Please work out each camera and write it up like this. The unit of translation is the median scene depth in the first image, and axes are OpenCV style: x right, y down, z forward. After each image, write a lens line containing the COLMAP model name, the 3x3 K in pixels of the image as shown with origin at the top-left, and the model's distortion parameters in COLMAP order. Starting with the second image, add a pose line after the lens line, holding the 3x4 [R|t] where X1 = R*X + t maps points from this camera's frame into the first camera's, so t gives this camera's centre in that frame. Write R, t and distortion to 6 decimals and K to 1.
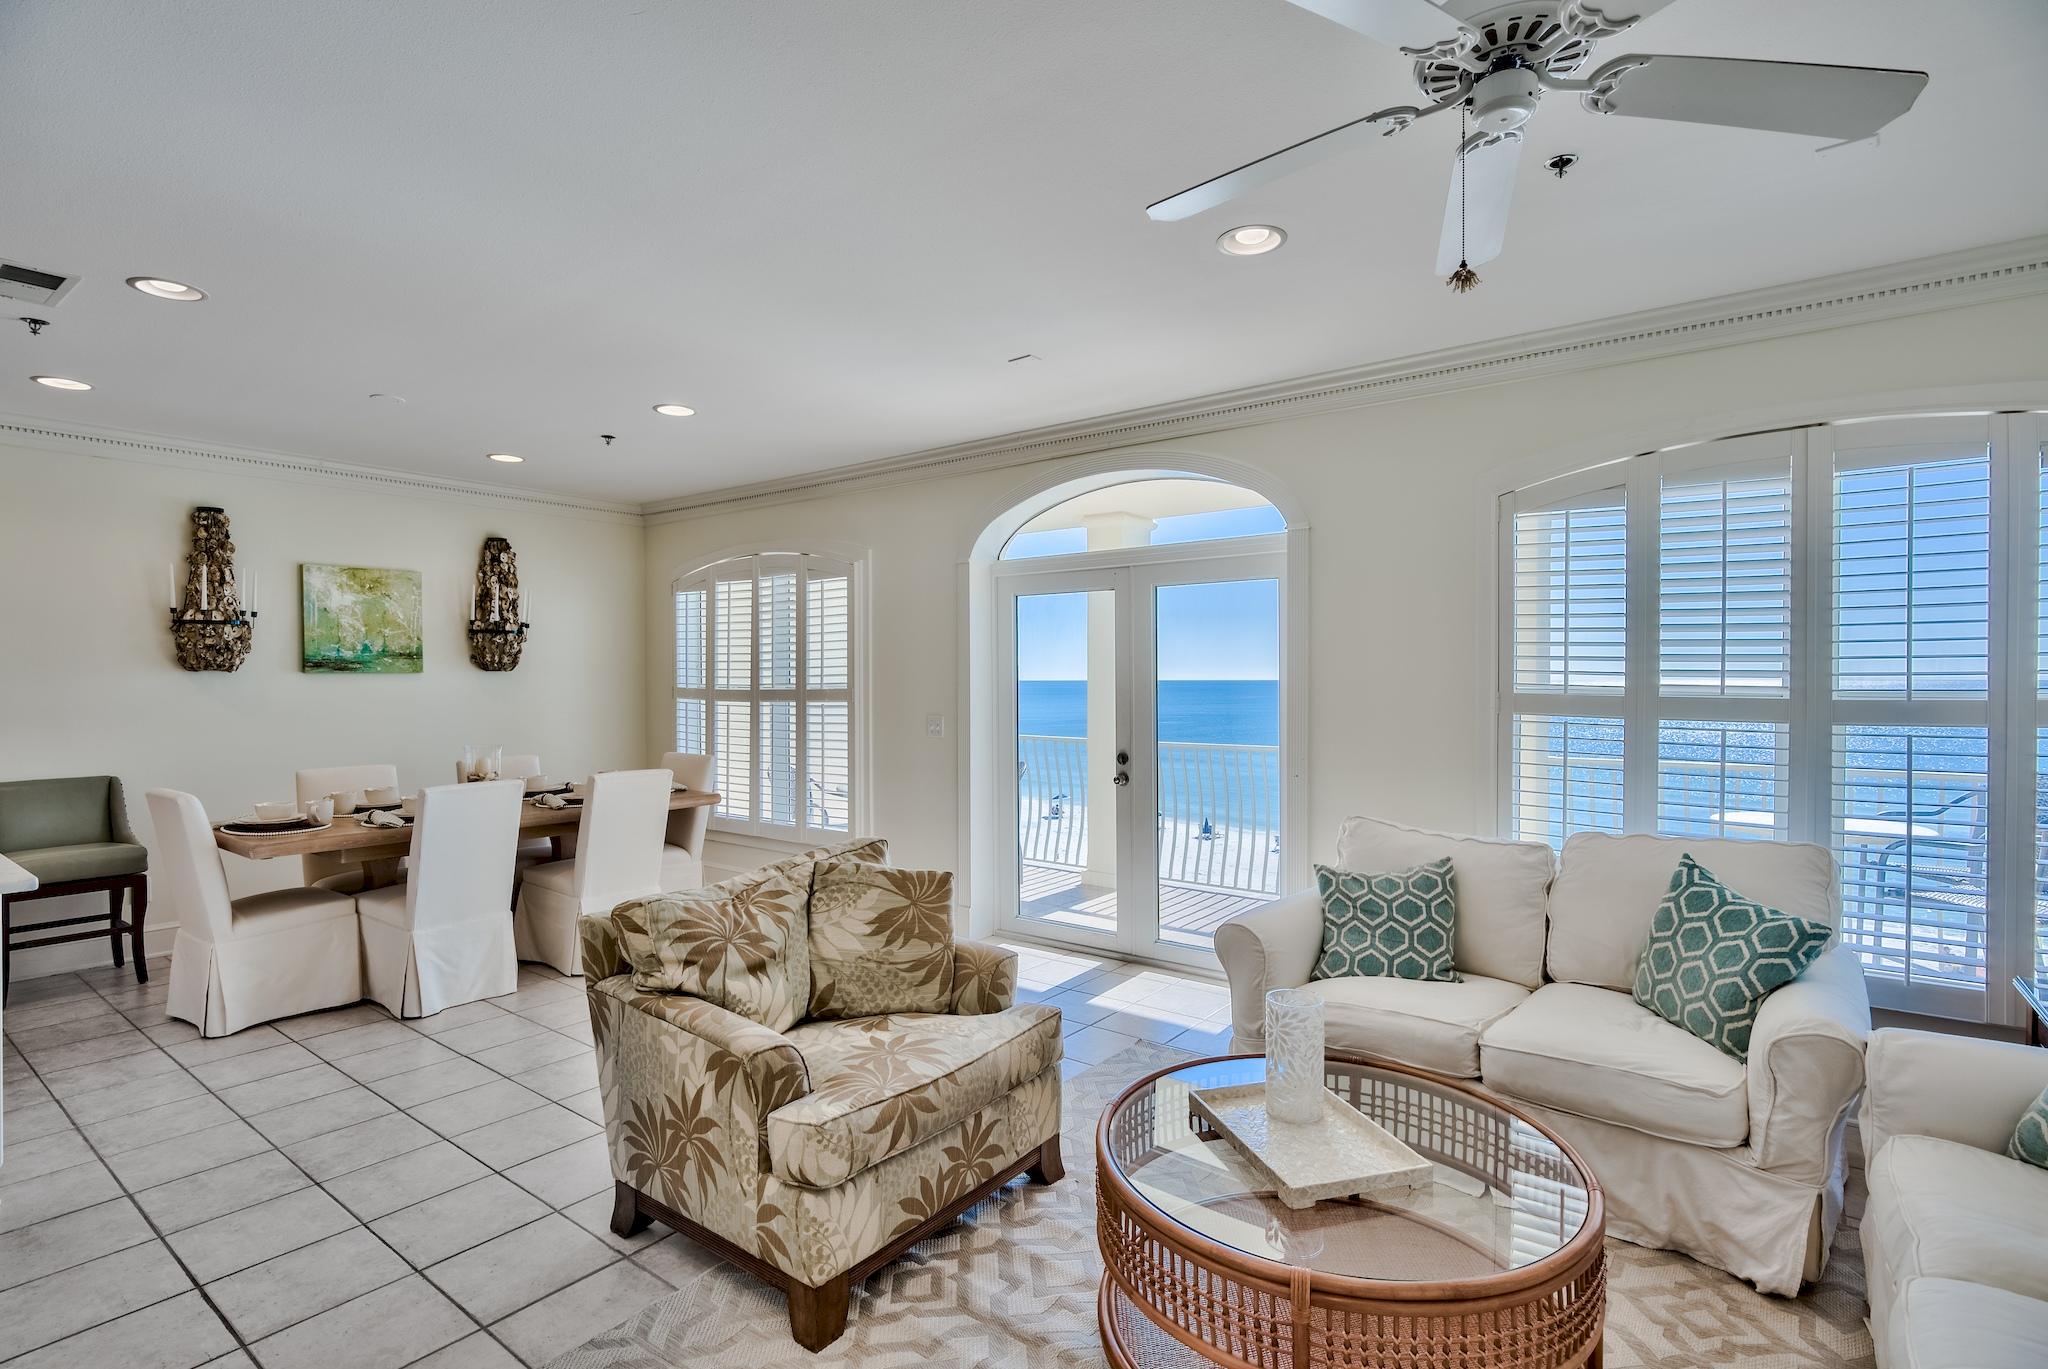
lens RADIAL K [[994.0, 0, 1023.7], [0, 994.0, 686.9], [0, 0, 1]] dist [-0.003505, -0.001165]
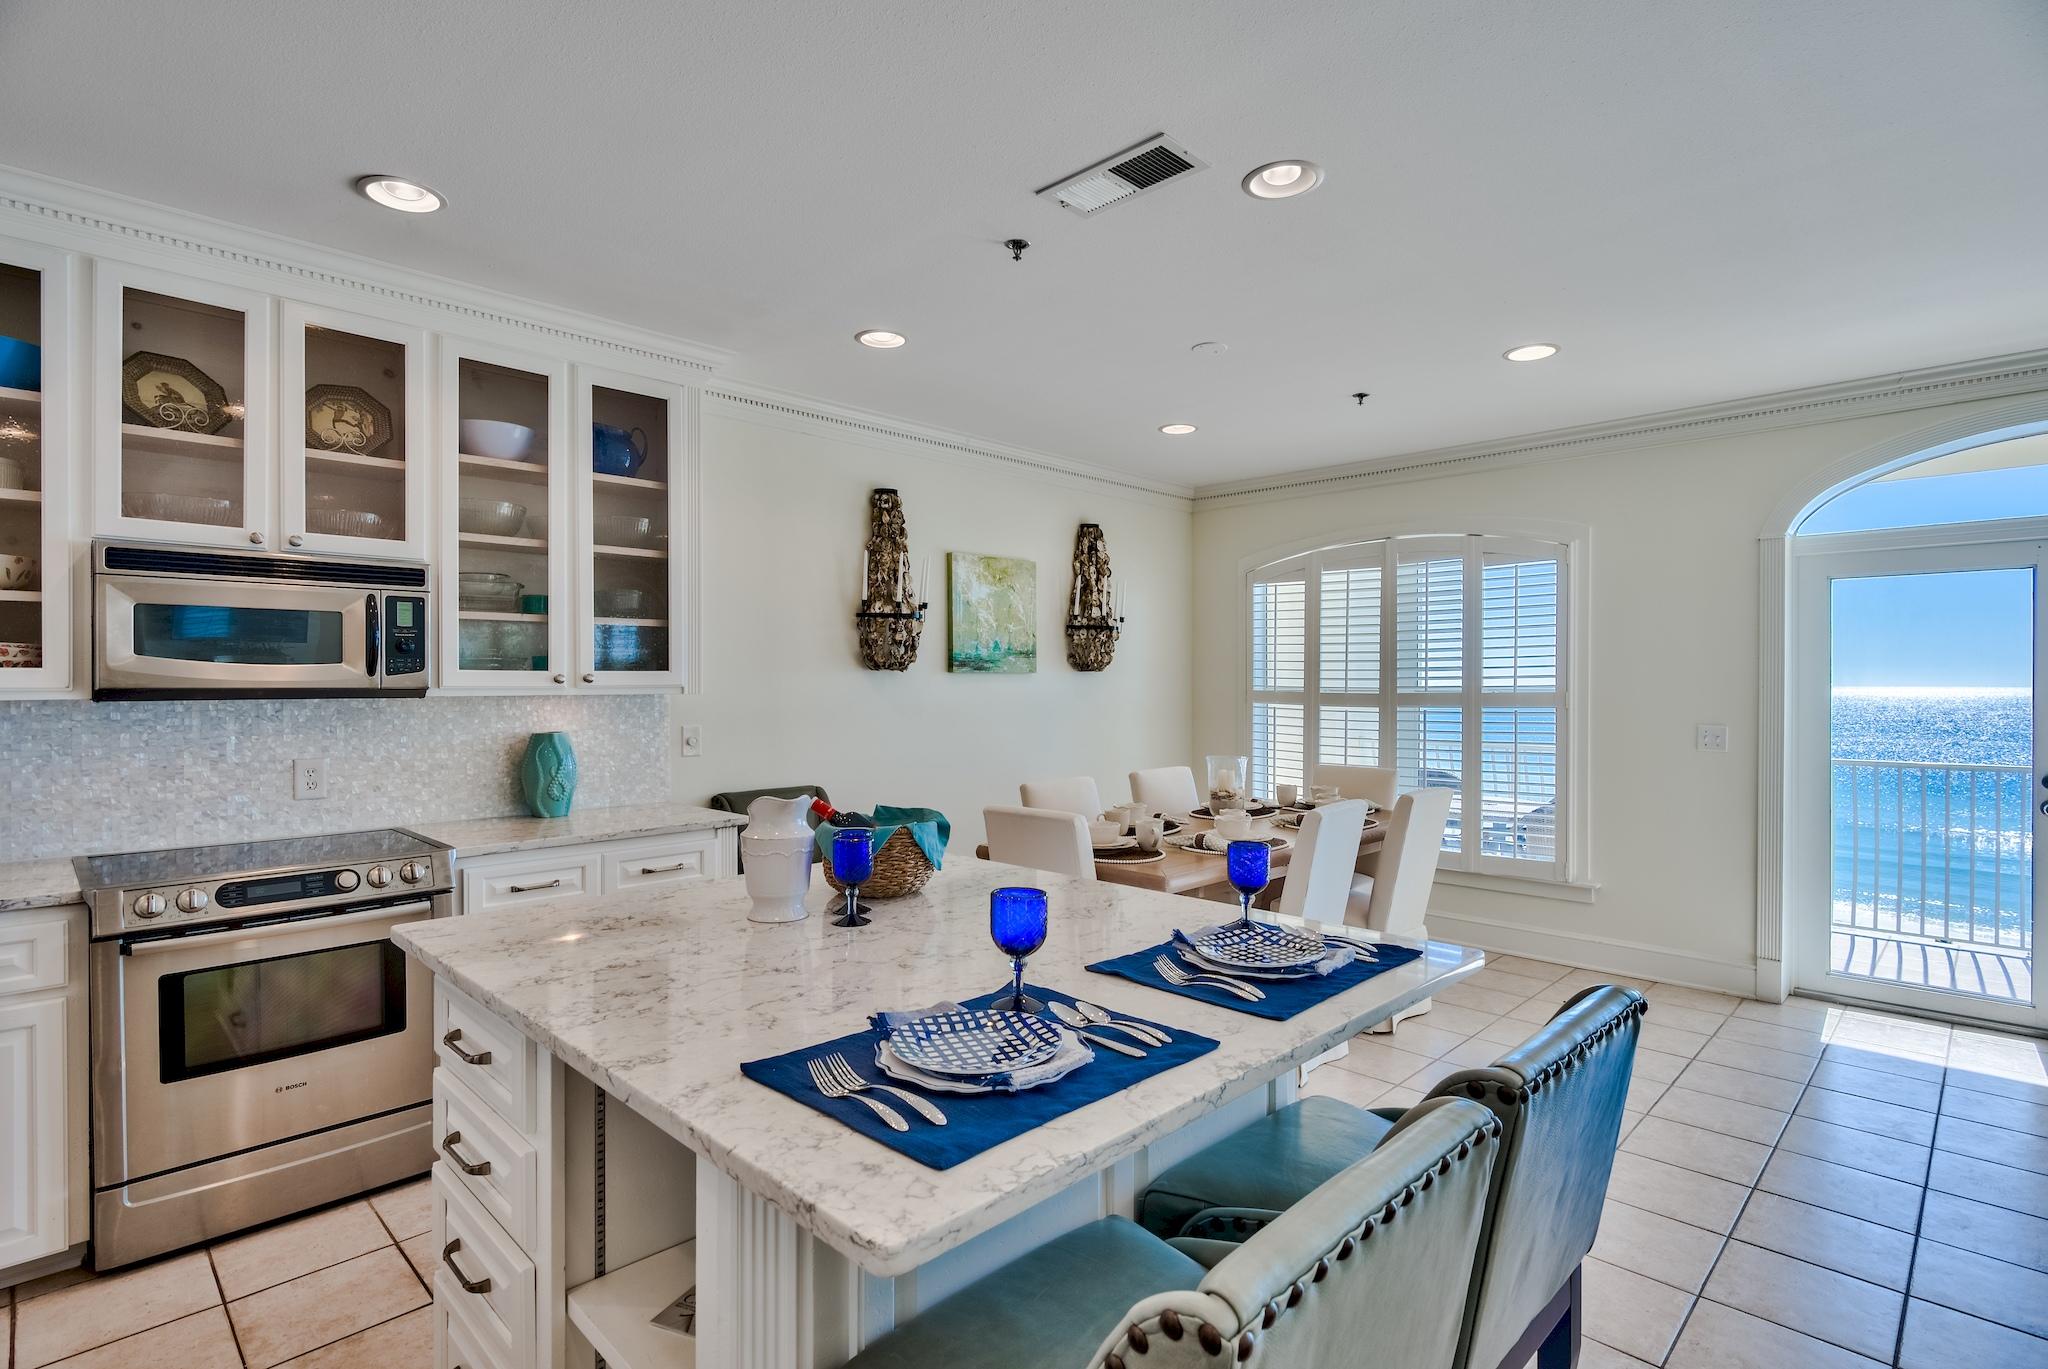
lens RADIAL K [[994.0, 0, 1023.7], [0, 994.0, 686.9], [0, 0, 1]] dist [-0.003505, -0.001165]
pose [[0.991287, 0.004177, -0.131651, -0.516455], [-0.004771, 0.999980, -0.004197, 0.002408], [0.131631, 0.004788, 0.991287, 0.105264]]
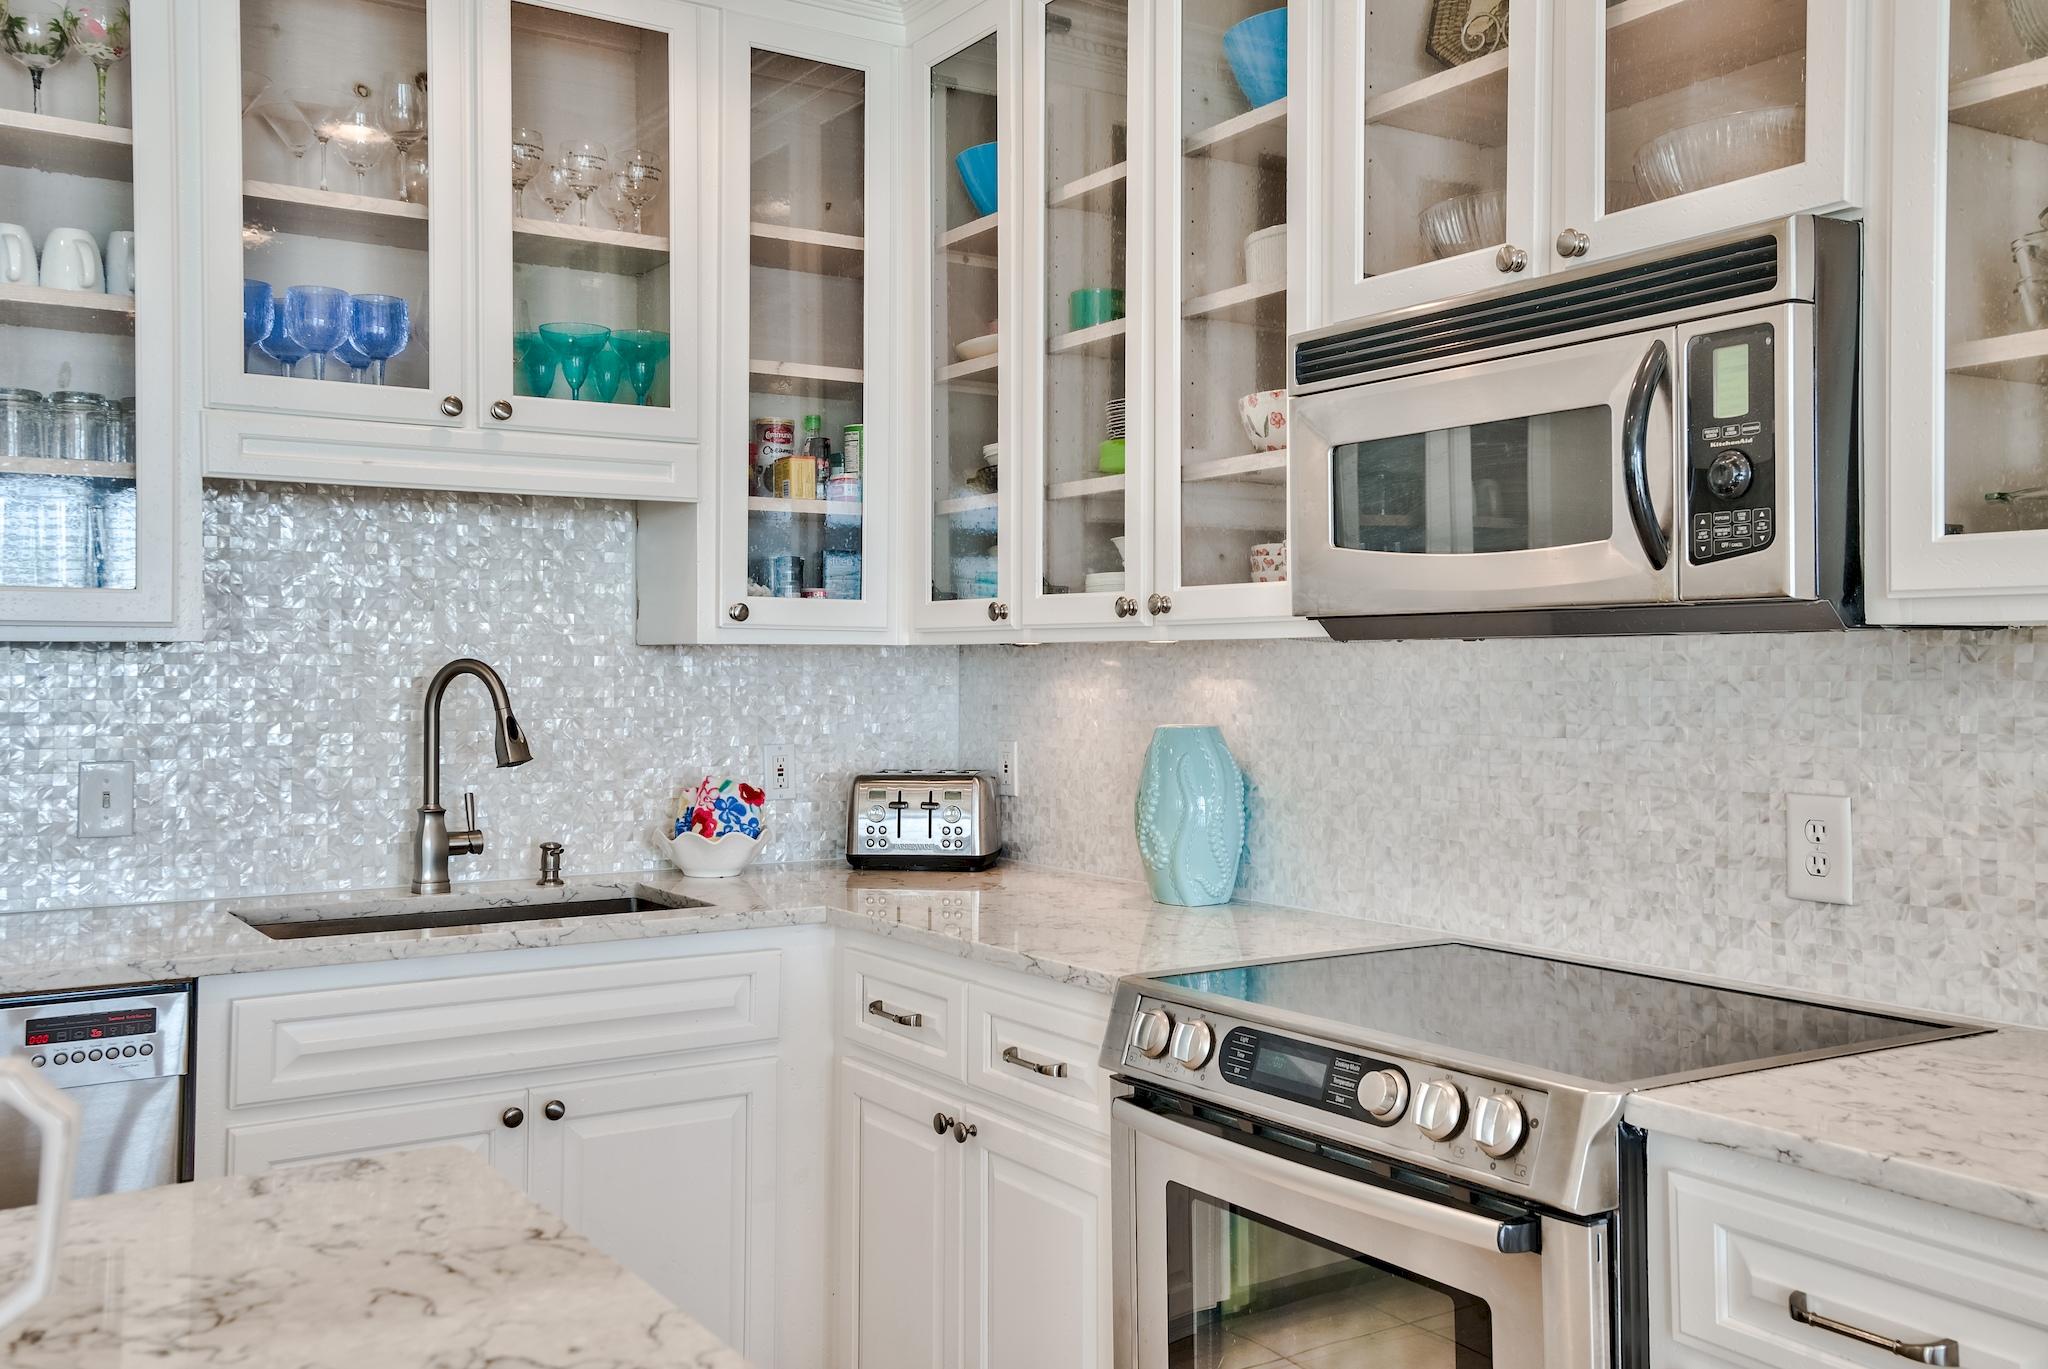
lens RADIAL K [[1827.3, 0, 1020.2], [0, 1827.3, 653.3], [0, 0, 1]] dist [0.078647, -0.002639]
pose [[-0.338600, -0.000988, -0.940930, -0.553584], [-0.004978, 0.999987, 0.000742, 0.012357], [0.940917, 0.004935, -0.338600, 0.567420]]
